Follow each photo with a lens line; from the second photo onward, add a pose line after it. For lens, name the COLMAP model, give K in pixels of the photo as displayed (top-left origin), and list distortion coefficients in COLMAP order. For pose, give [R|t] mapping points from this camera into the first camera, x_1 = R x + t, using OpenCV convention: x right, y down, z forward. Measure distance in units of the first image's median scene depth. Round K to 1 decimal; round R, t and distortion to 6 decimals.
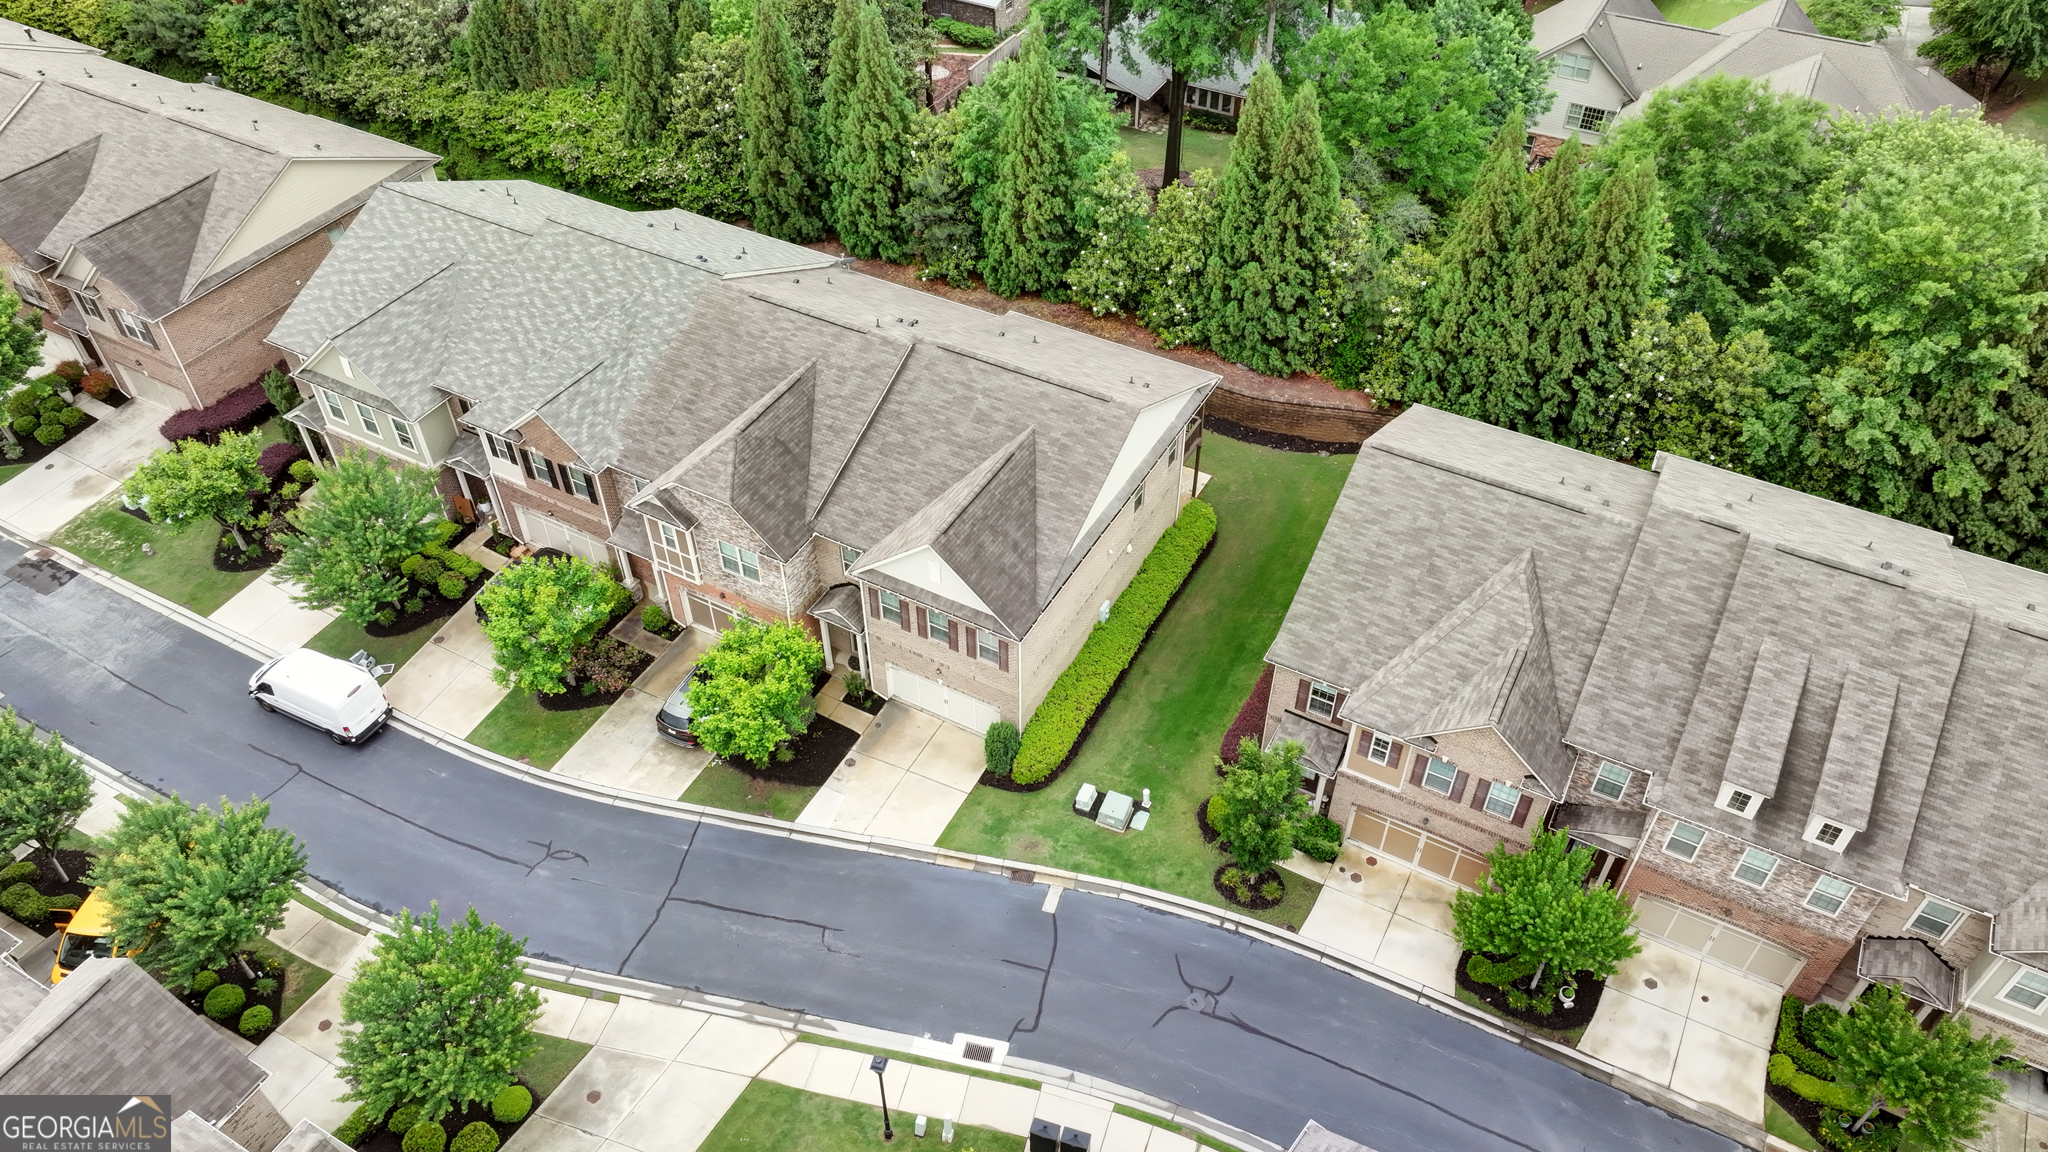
lens RADIAL K [[1425.9, 0, 1024.0], [0, 1425.9, 576.0], [0, 0, 1]] dist [0.008291, 0.004137]
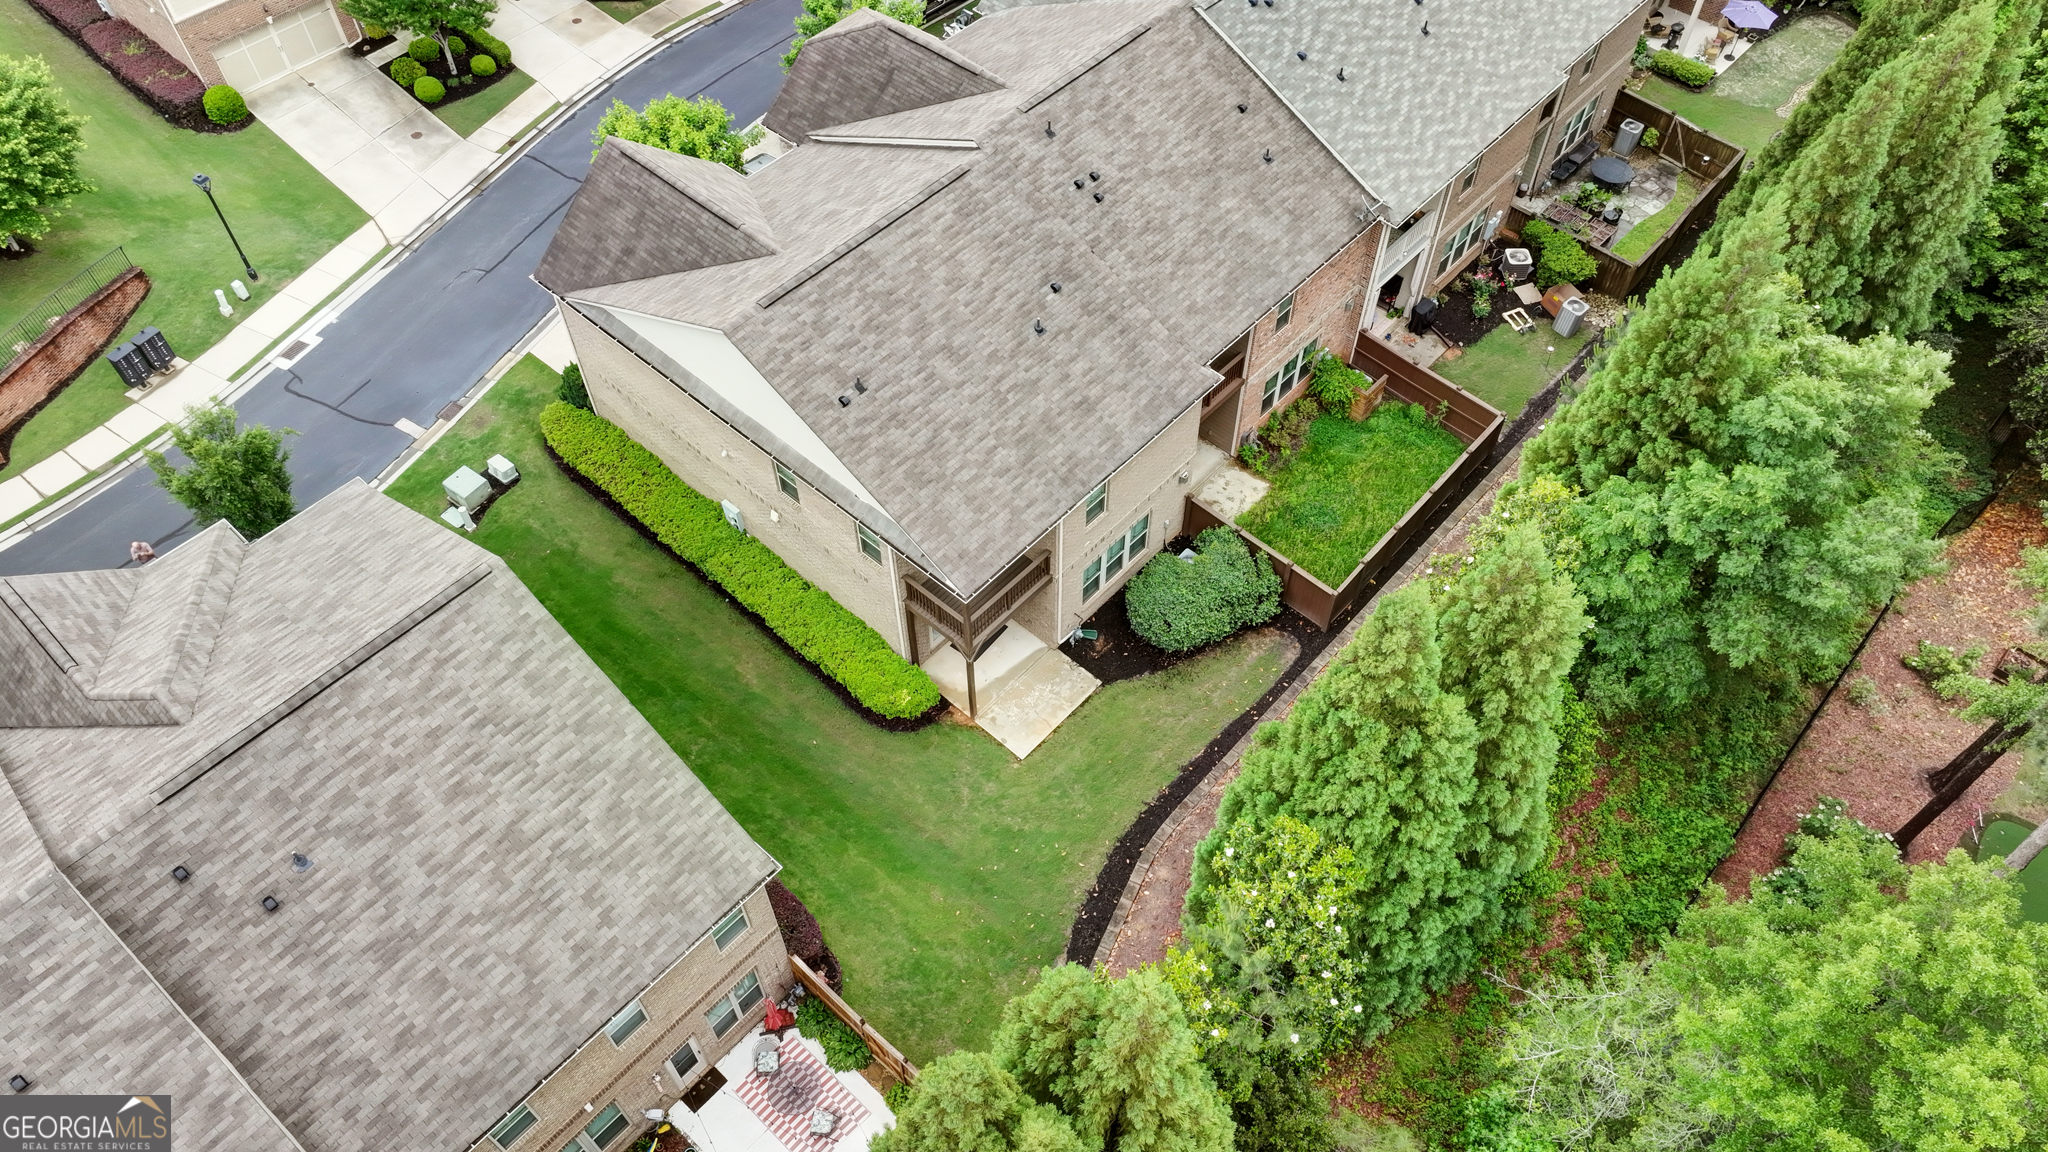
lens RADIAL K [[1425.9, 0, 1024.0], [0, 1425.9, 576.0], [0, 0, 1]] dist [0.008291, 0.004137]
pose [[-0.232534, 0.778226, -0.583345, 0.465356], [-0.671069, 0.305760, 0.675409, -0.553132], [0.703984, 0.548521, 0.451144, 0.760180]]
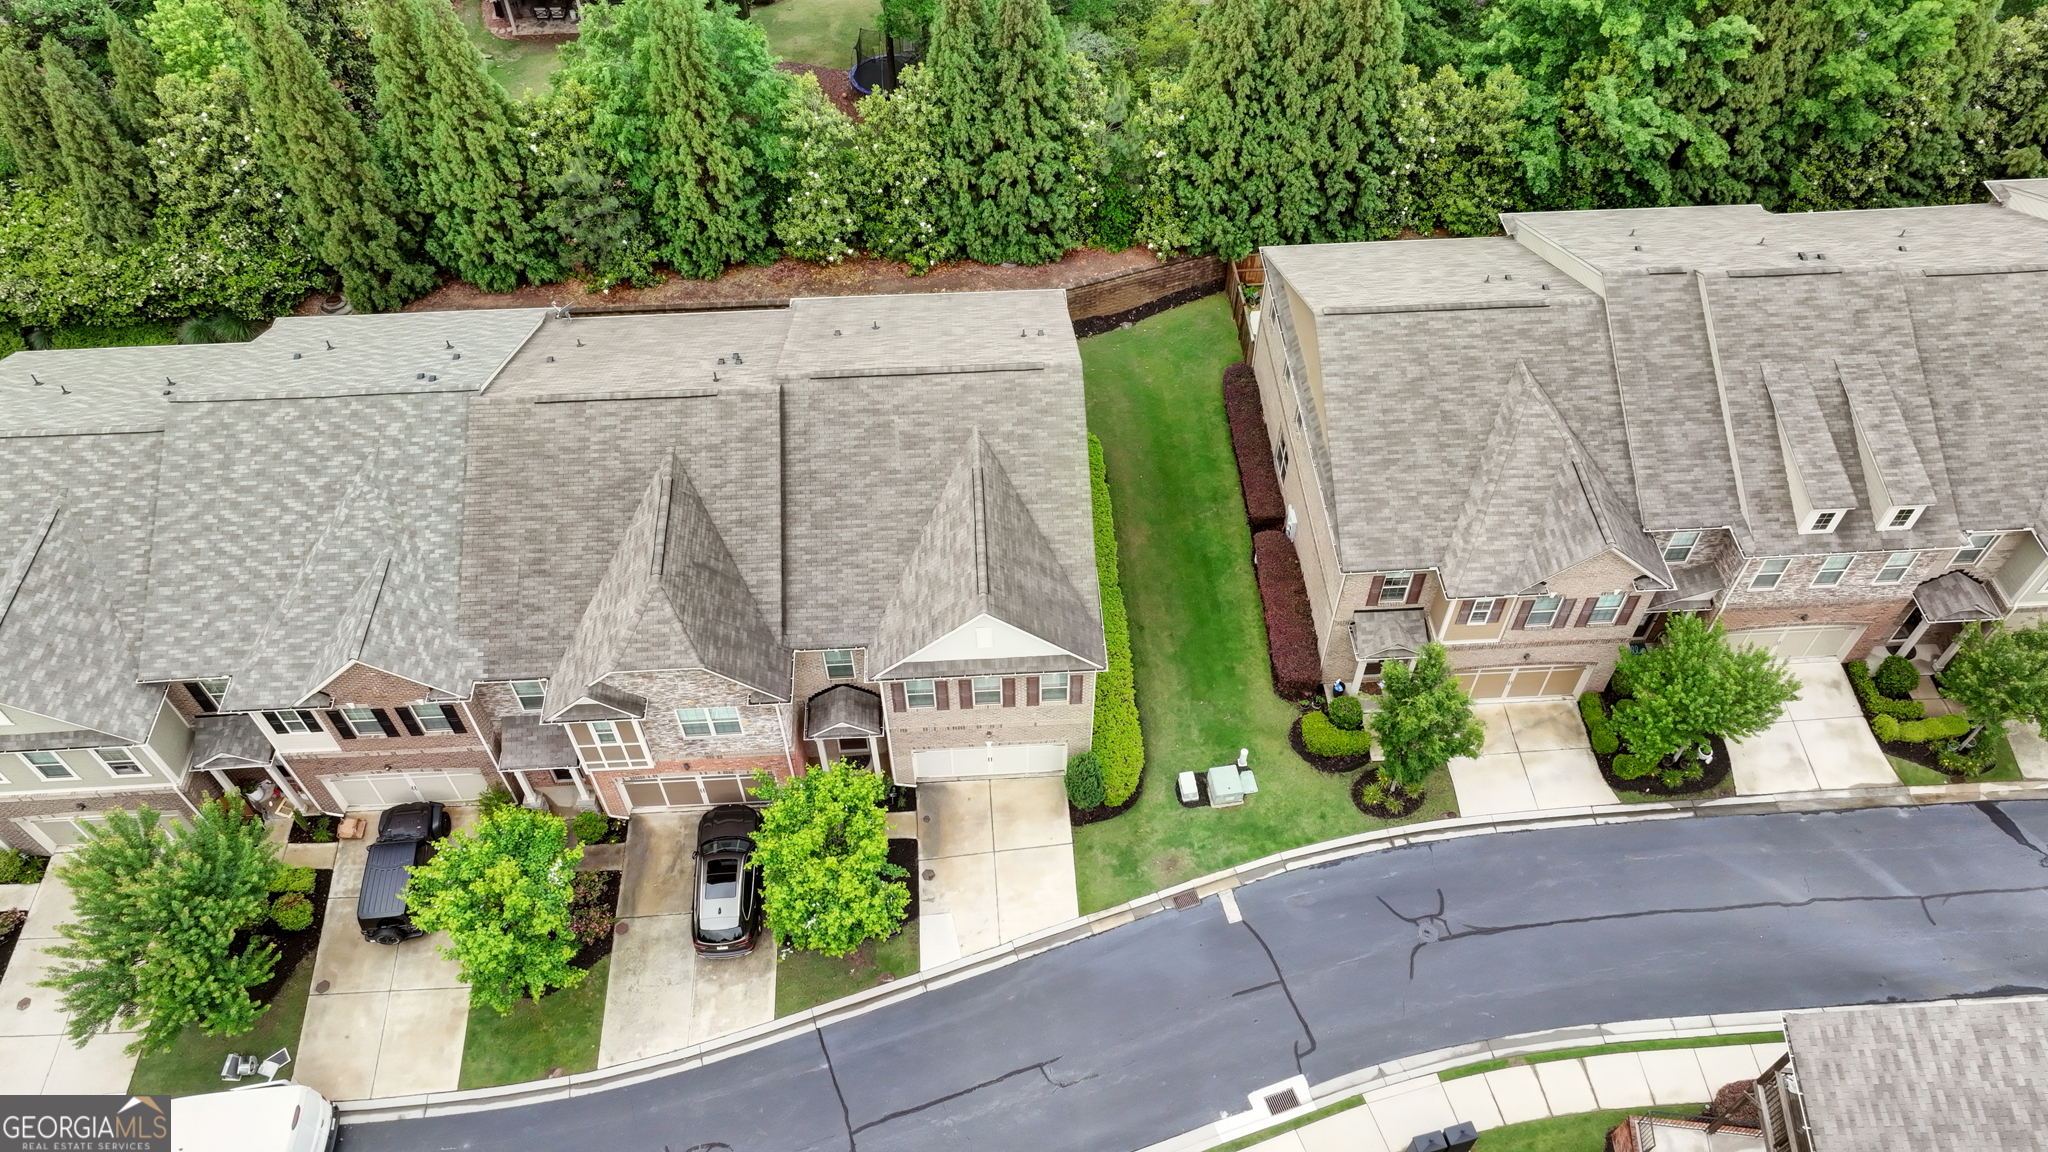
lens RADIAL K [[1428.8, 0, 1024.0], [0, 1428.8, 576.0], [0, 0, 1]] dist [0.005118, 0.003184]
pose [[0.848298, -0.410547, 0.334427, -0.259142], [0.367540, 0.911164, 0.186265, -0.154078], [-0.381188, -0.035093, 0.923831, 0.177730]]
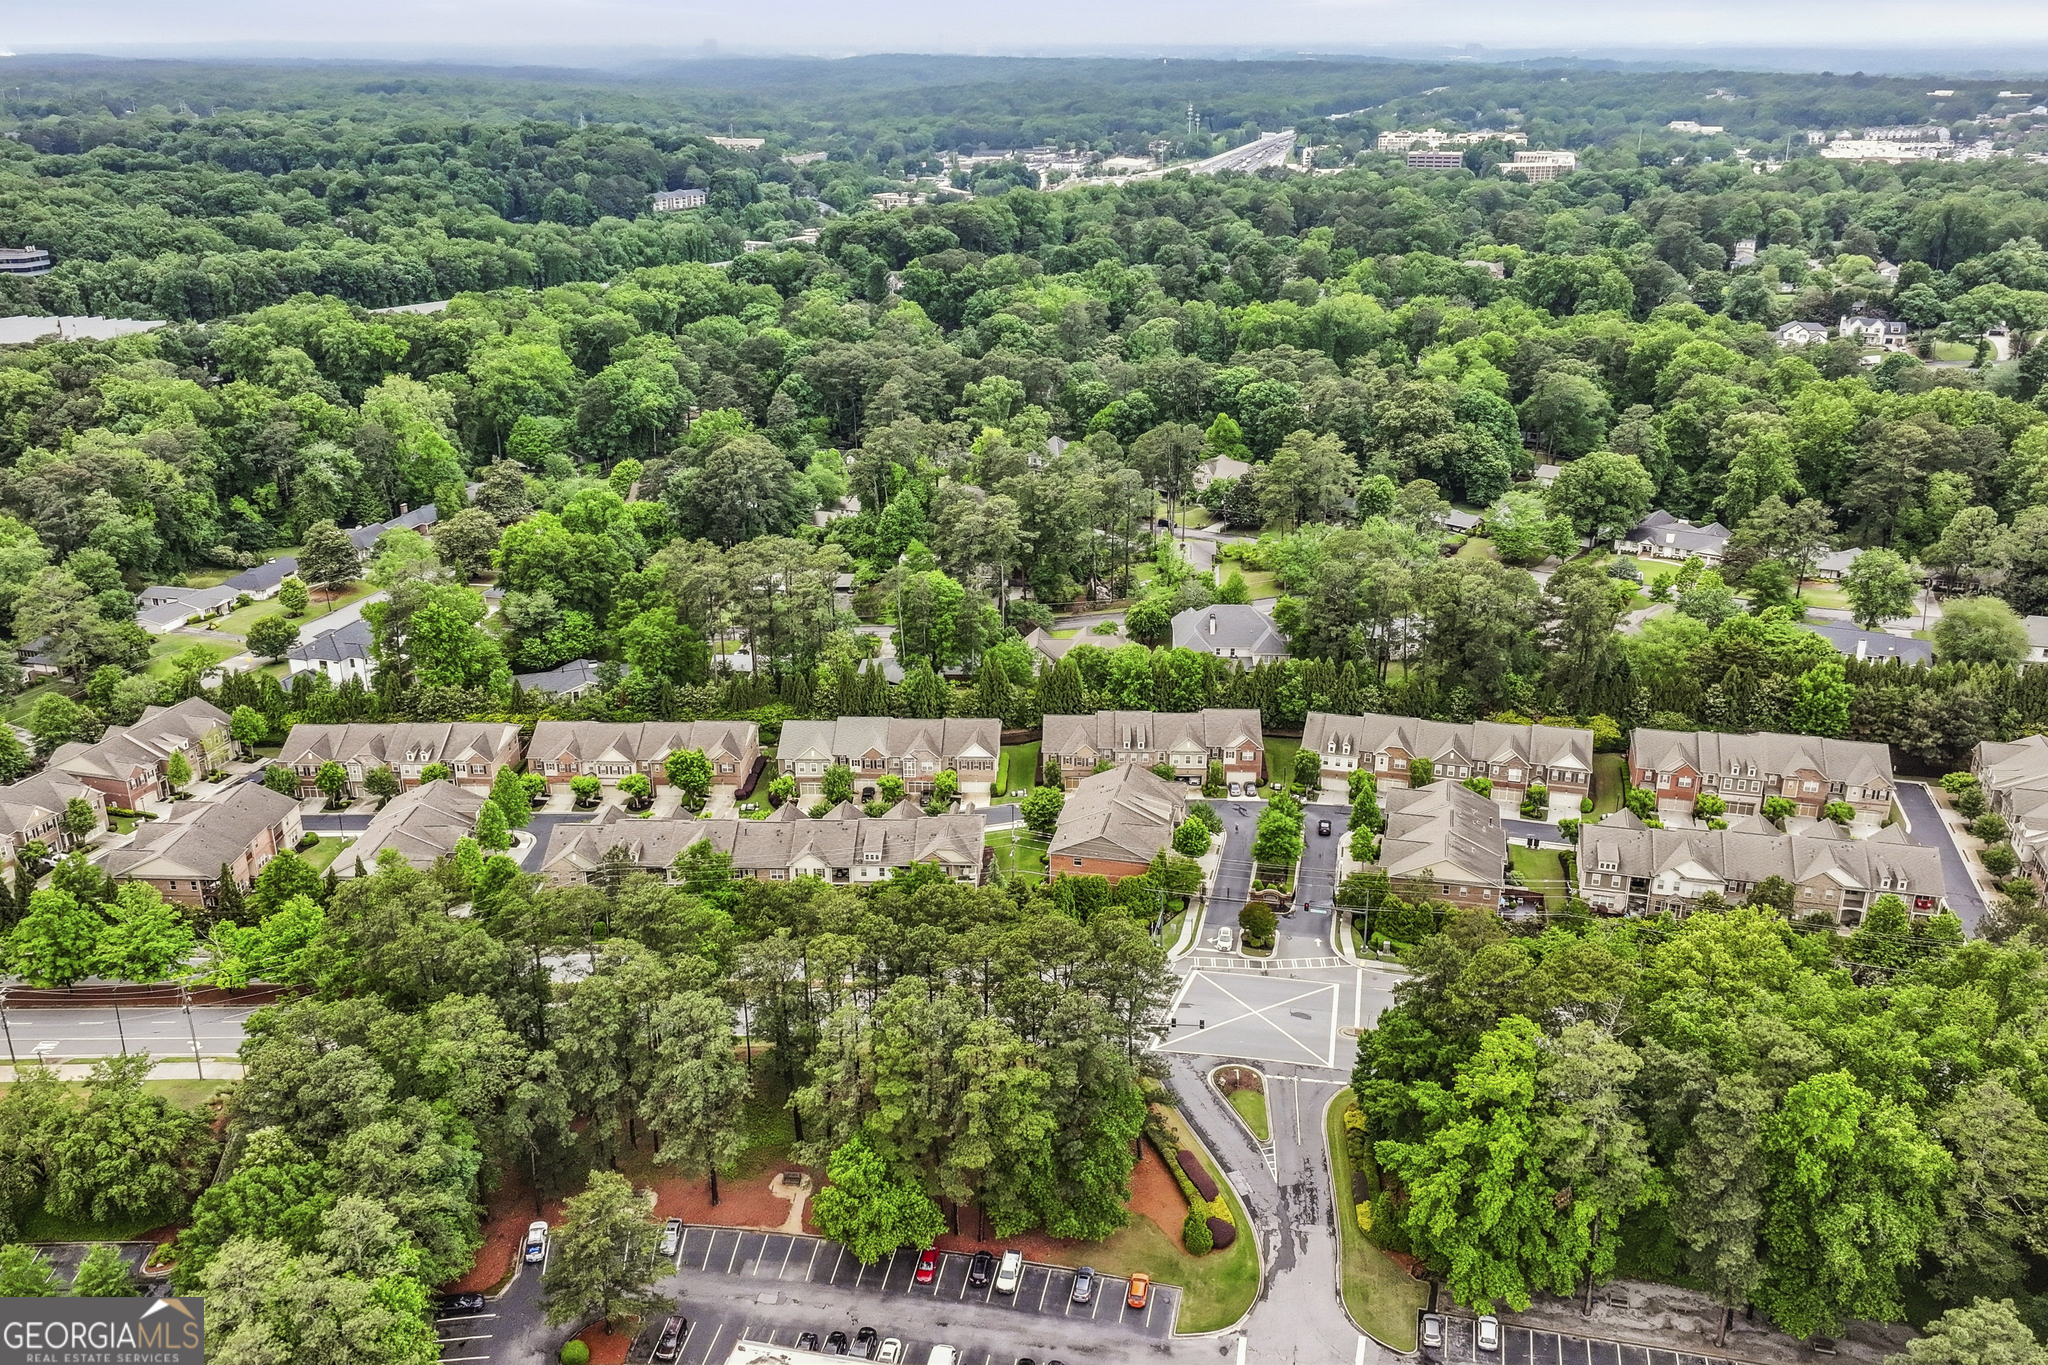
lens RADIAL K [[1681.9, 0, 1024.0], [0, 1681.9, 682.5], [0, 0, 1]] dist [-0.000744, 0.002955]
pose [[0.894922, -0.156812, 0.417761, -1.936267], [0.308968, 0.893246, -0.326574, 1.457360], [-0.321953, 0.421333, 0.847835, -3.434067]]
